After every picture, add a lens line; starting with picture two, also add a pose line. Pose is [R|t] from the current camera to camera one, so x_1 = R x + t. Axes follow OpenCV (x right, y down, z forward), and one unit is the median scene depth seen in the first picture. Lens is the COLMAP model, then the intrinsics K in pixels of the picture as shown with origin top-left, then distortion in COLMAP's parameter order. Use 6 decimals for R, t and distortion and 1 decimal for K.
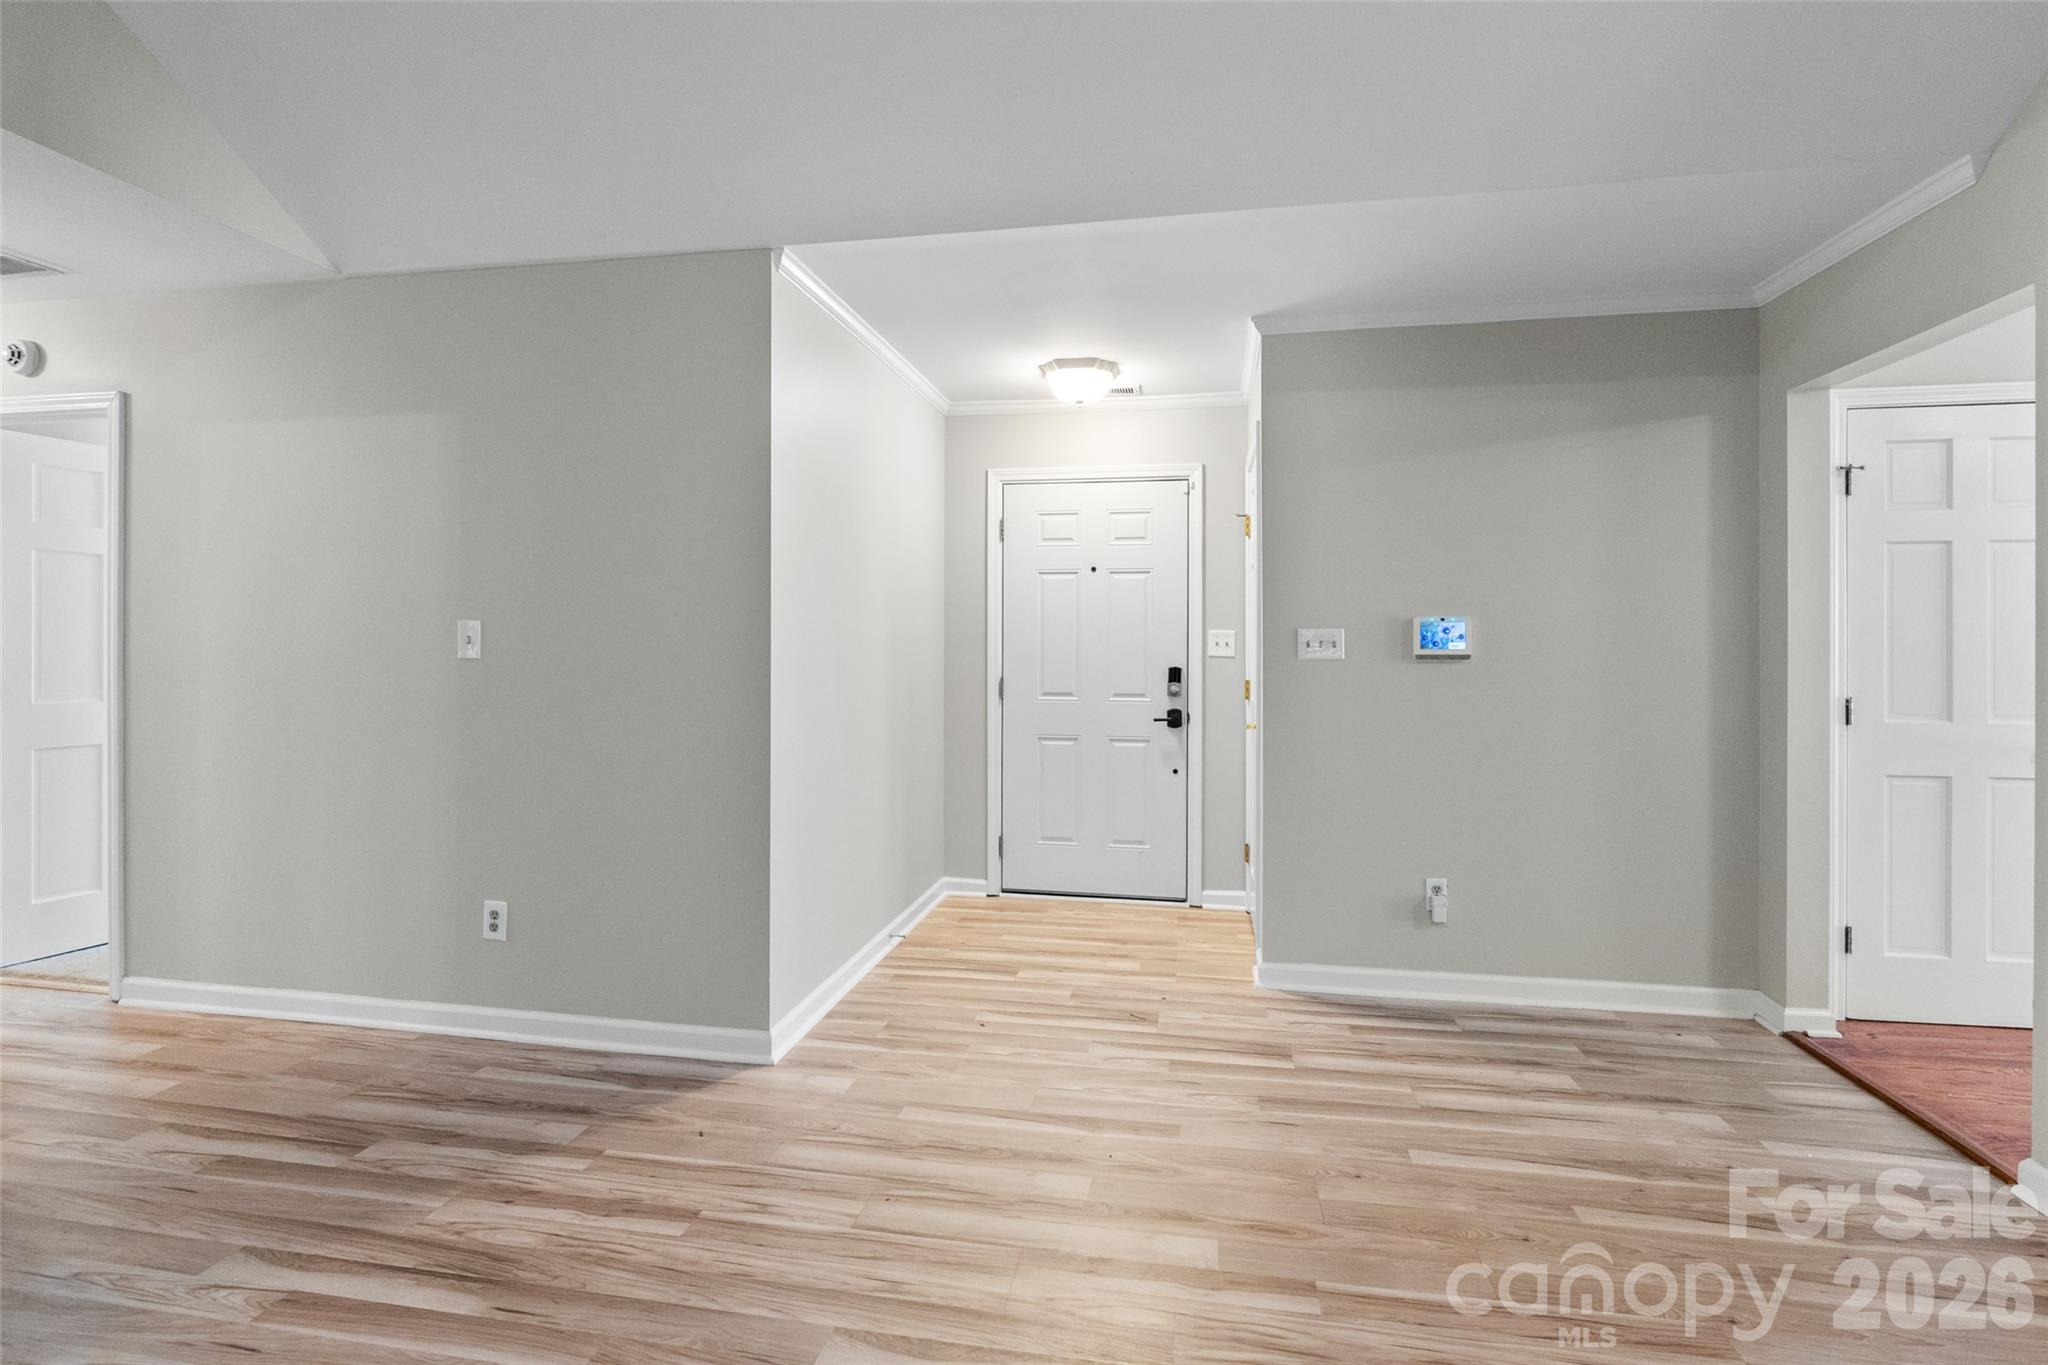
lens RADIAL K [[955.7, 0, 1022.4], [0, 955.7, 653.2], [0, 0, 1]] dist [-0.008647, 0.001728]
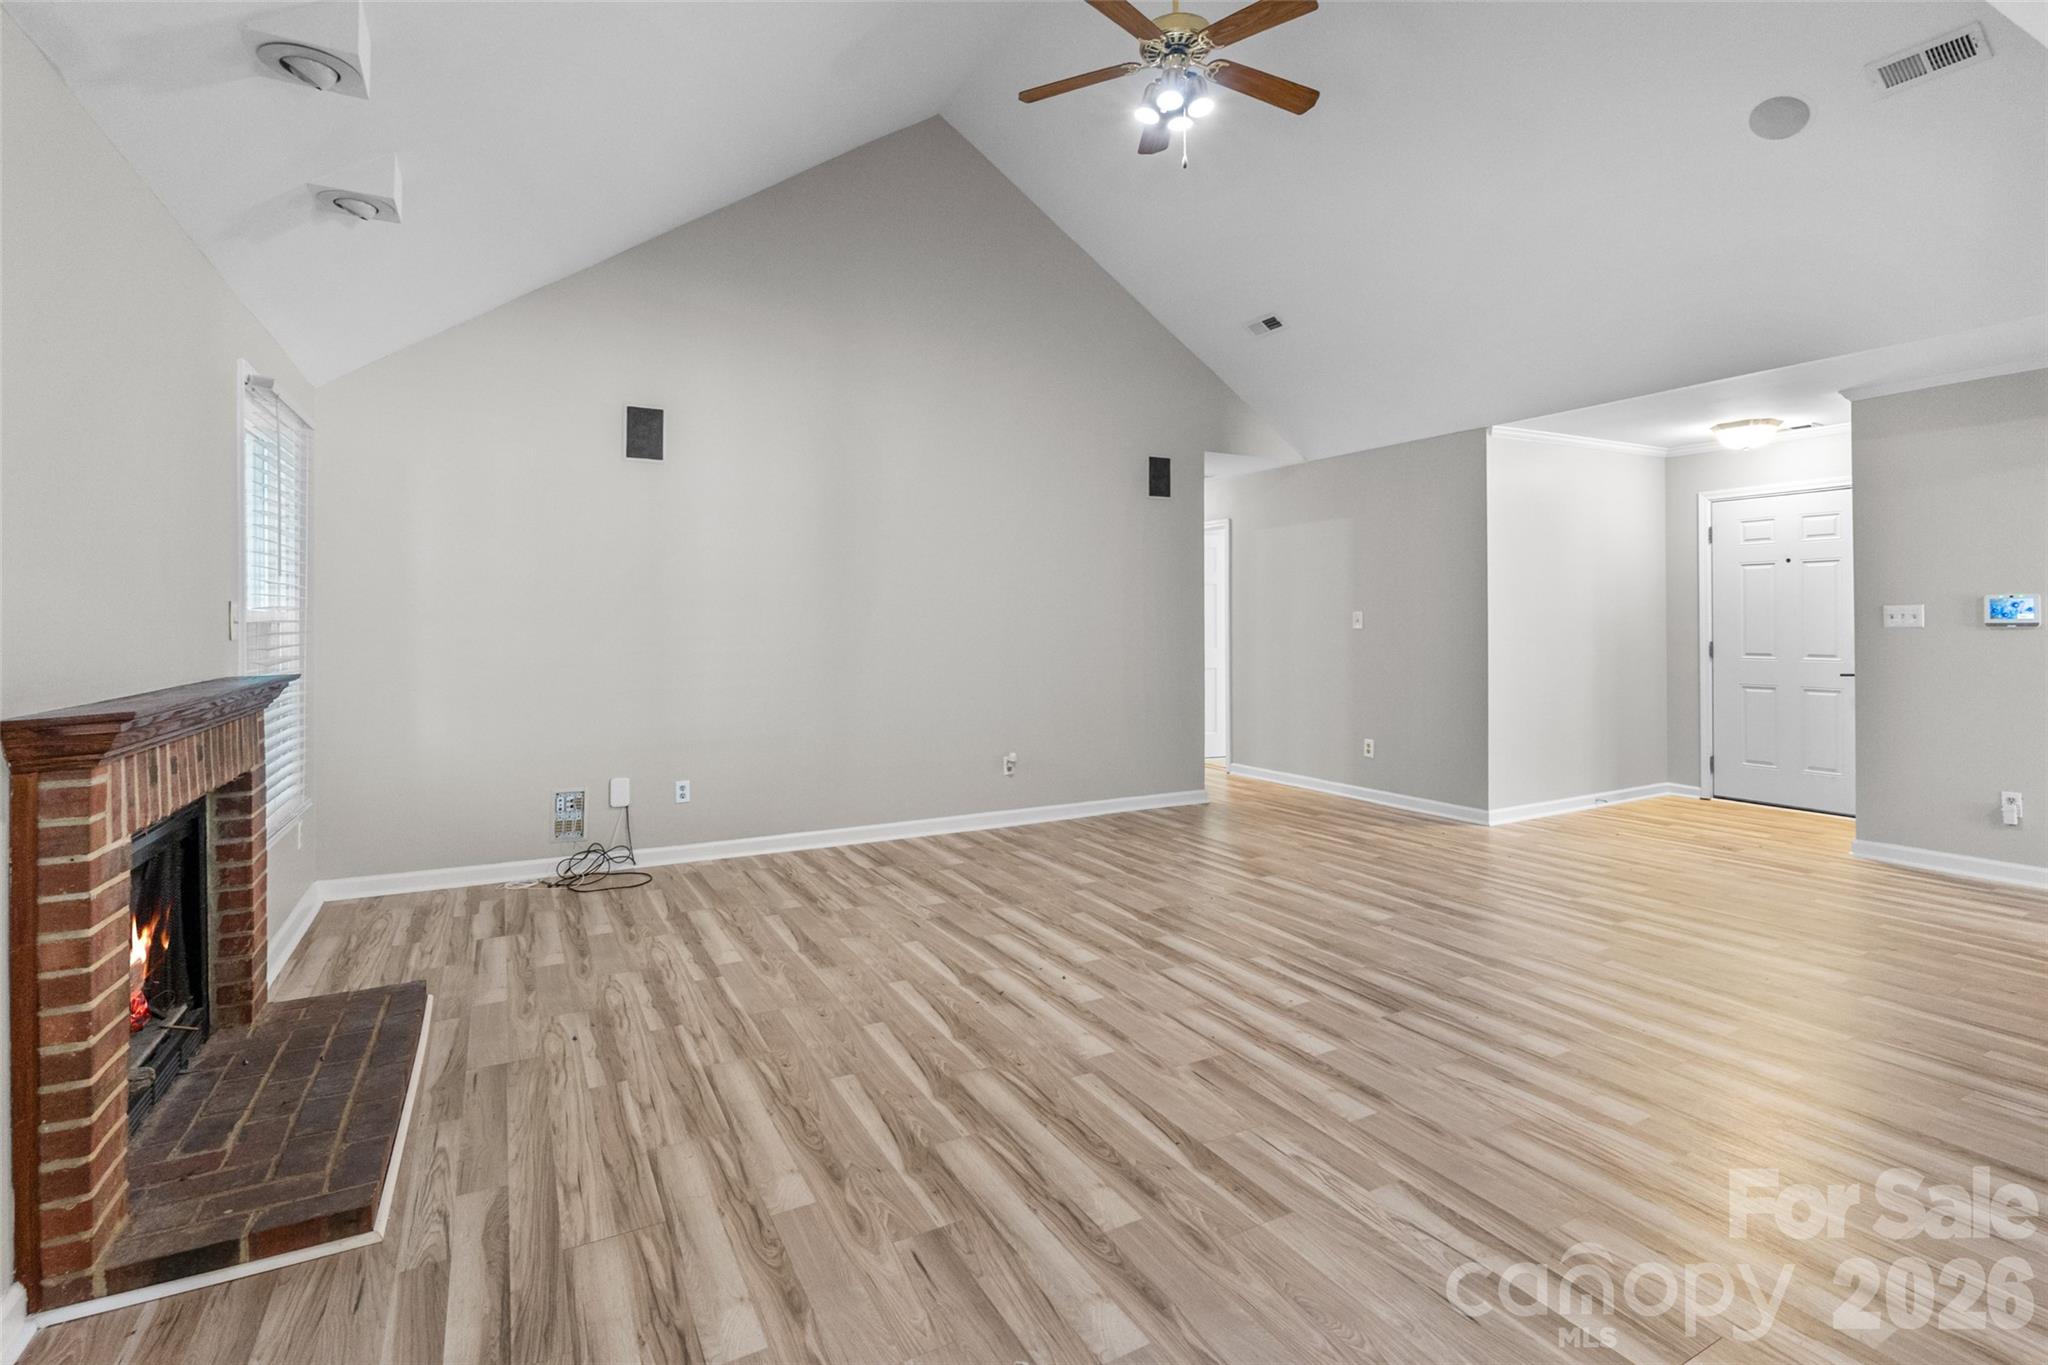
lens RADIAL K [[955.7, 0, 1044.4], [0, 955.7, 631.6], [0, 0, 1]] dist [-0.008647, 0.001728]
pose [[0.636088, -0.002485, -0.771612, 0.597651], [0.006298, 0.999978, 0.001972, 0.002583], [0.771591, -0.006114, 0.636090, -0.869490]]
